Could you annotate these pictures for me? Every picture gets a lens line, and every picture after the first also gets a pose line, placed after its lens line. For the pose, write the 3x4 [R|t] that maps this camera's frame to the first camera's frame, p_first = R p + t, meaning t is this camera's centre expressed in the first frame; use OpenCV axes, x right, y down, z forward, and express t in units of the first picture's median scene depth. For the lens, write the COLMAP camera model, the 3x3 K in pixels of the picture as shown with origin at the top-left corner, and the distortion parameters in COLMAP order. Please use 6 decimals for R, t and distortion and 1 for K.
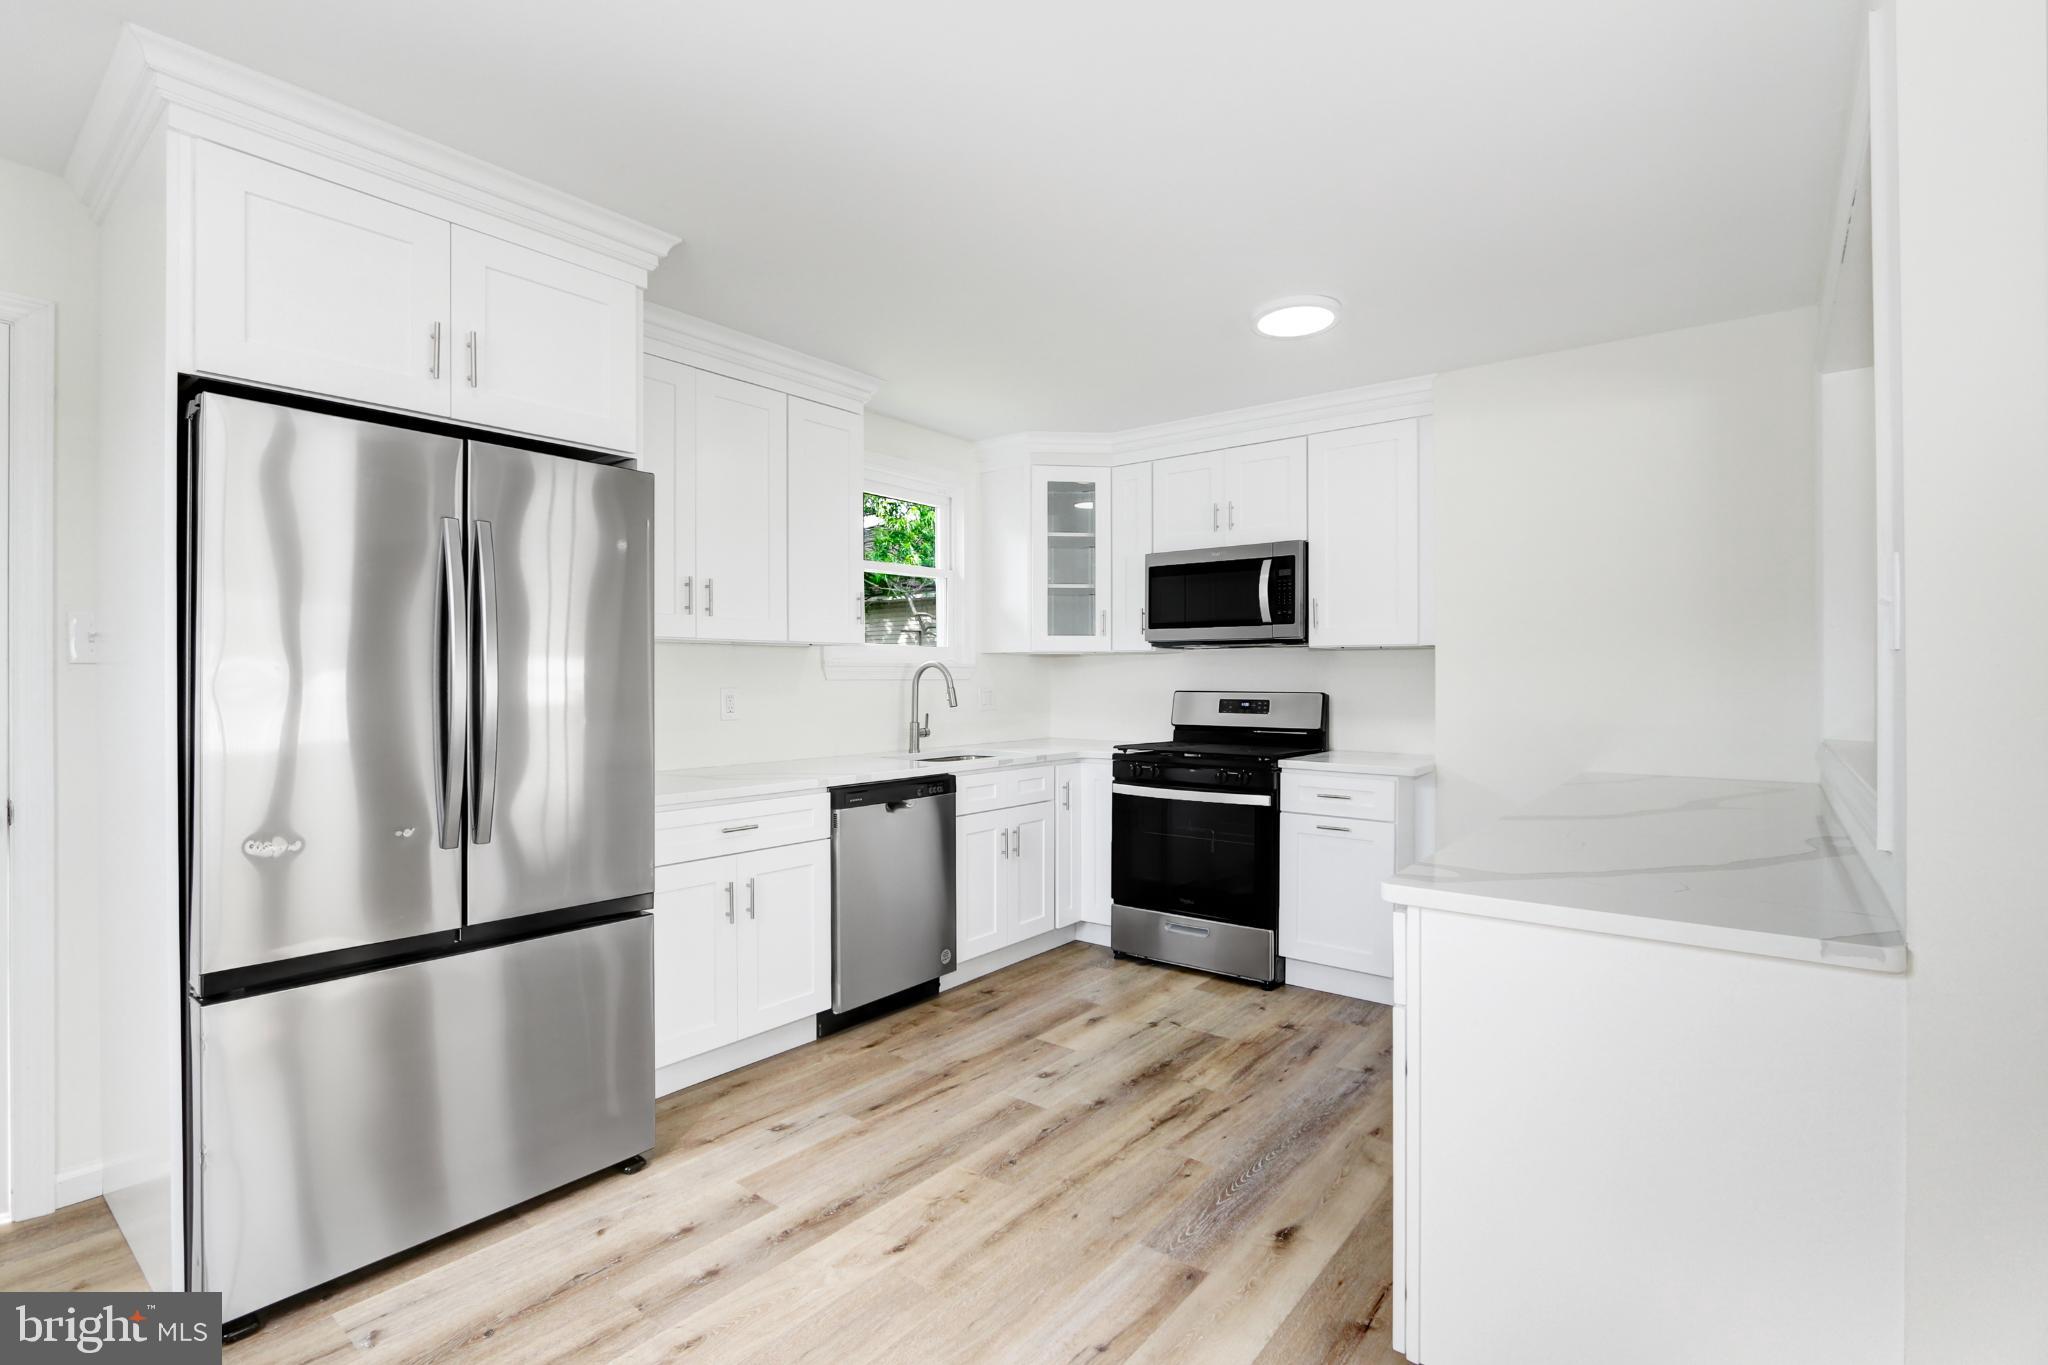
lens RADIAL K [[954.9, 0, 1007.1], [0, 954.9, 683.6], [0, 0, 1]] dist [-0.014372, 0.001231]
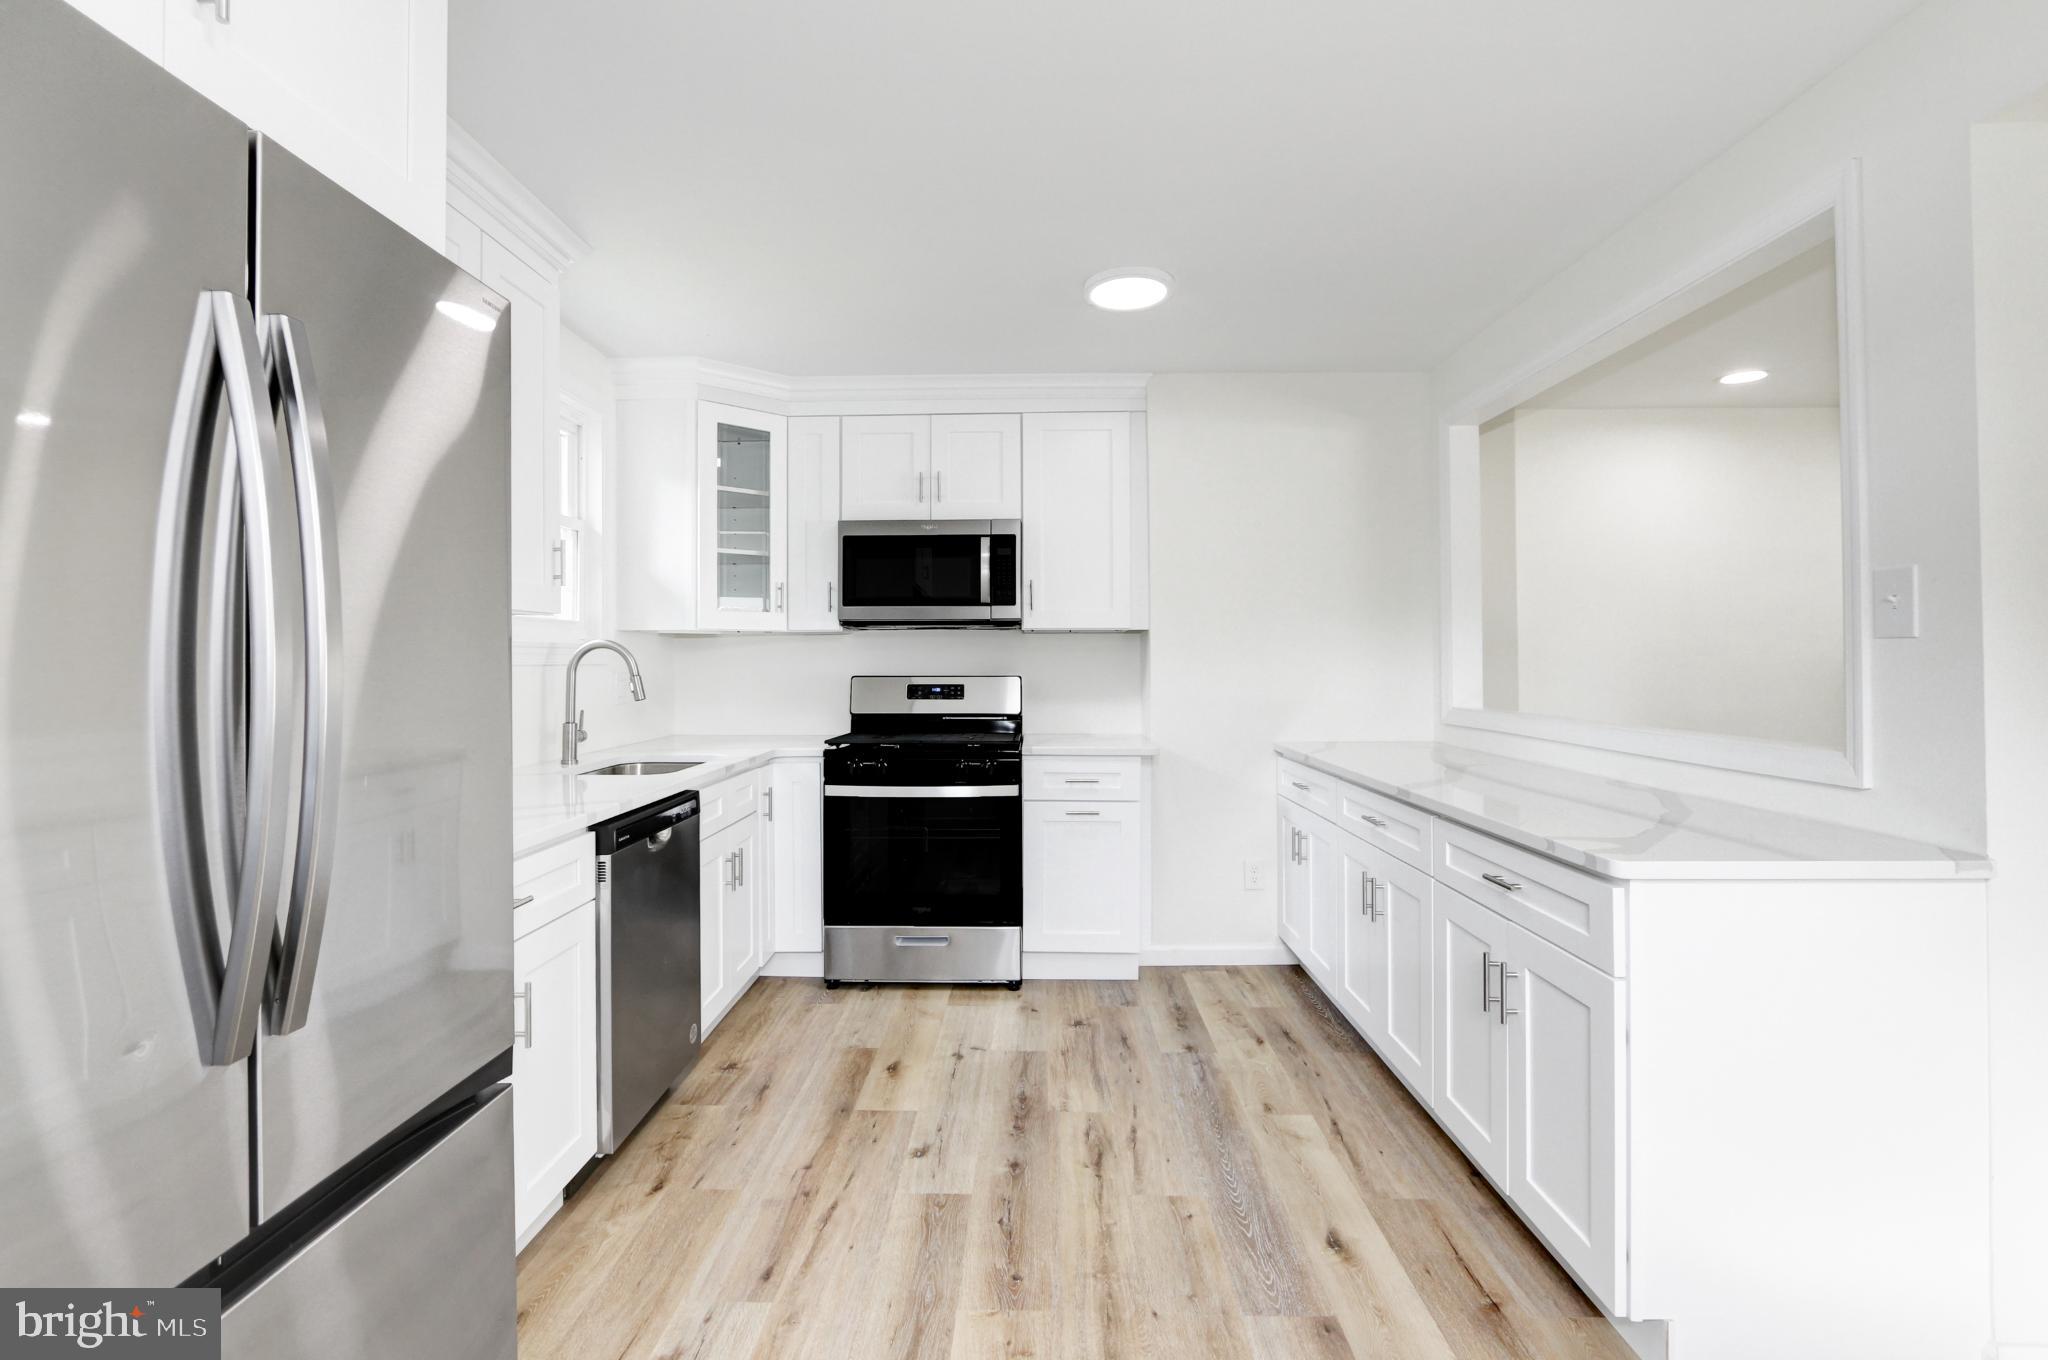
lens RADIAL K [[954.9, 0, 1028.2], [0, 954.9, 660.1], [0, 0, 1]] dist [-0.014372, 0.001231]
pose [[0.797096, -0.001686, 0.603850, -0.291414], [0.006873, 0.999957, -0.006279, -0.000864], [-0.603813, 0.009155, 0.797073, 0.232309]]
